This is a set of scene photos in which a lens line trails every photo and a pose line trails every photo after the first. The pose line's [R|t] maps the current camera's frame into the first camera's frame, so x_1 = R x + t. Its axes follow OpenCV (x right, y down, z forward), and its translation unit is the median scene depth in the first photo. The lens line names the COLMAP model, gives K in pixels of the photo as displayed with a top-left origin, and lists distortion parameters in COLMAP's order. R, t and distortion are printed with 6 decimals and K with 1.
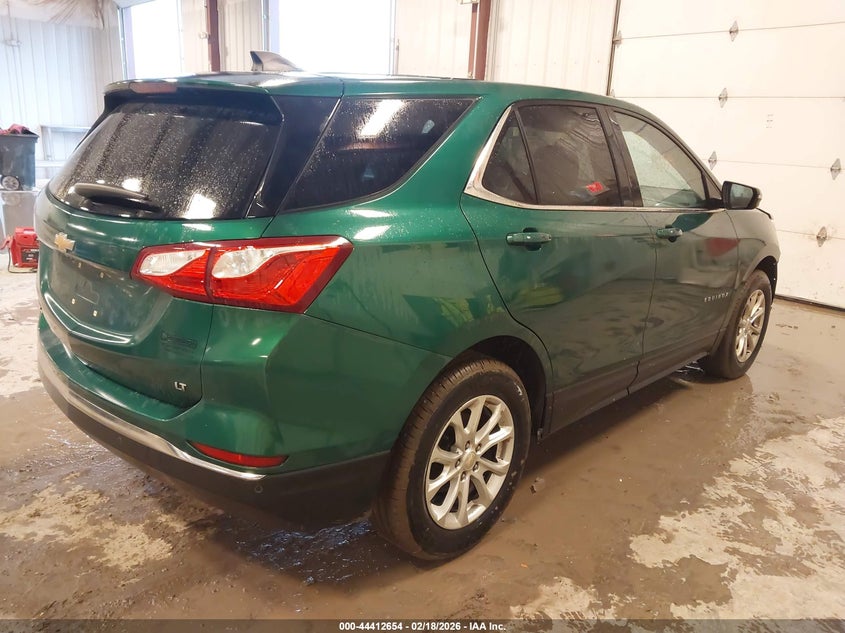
lens RADIAL K [[602.9, 0, 422.5], [0, 602.9, 316.5], [0, 0, 1]] dist [0.005077, 0.001395]
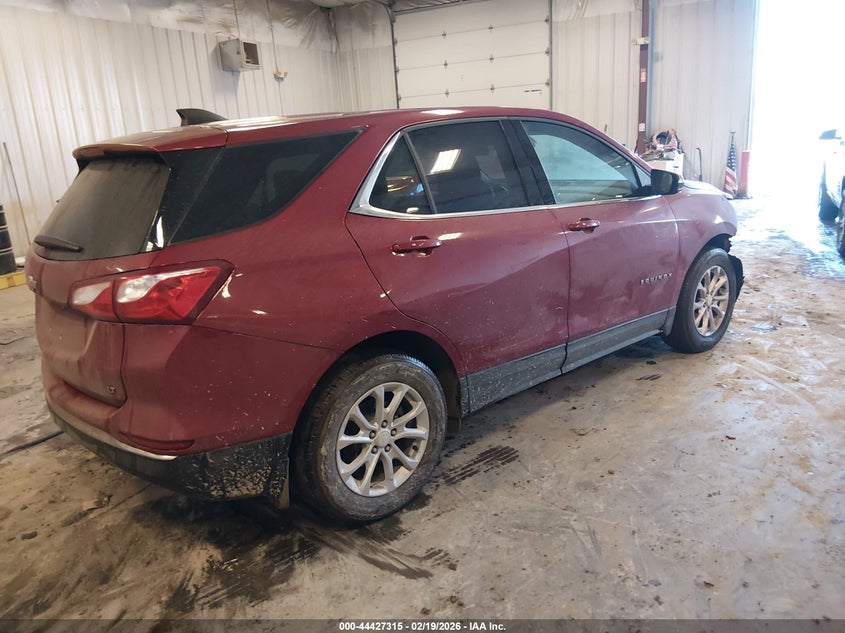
lens RADIAL K [[611.0, 0, 425.2], [0, 611.0, 300.7], [0, 0, 1]] dist [0.003905, 0.001031]
pose [[0.993772, -0.090793, -0.064612, 0.259174], [0.088256, 0.995249, -0.041105, 0.029545], [0.068037, 0.035146, 0.997064, -0.173172]]
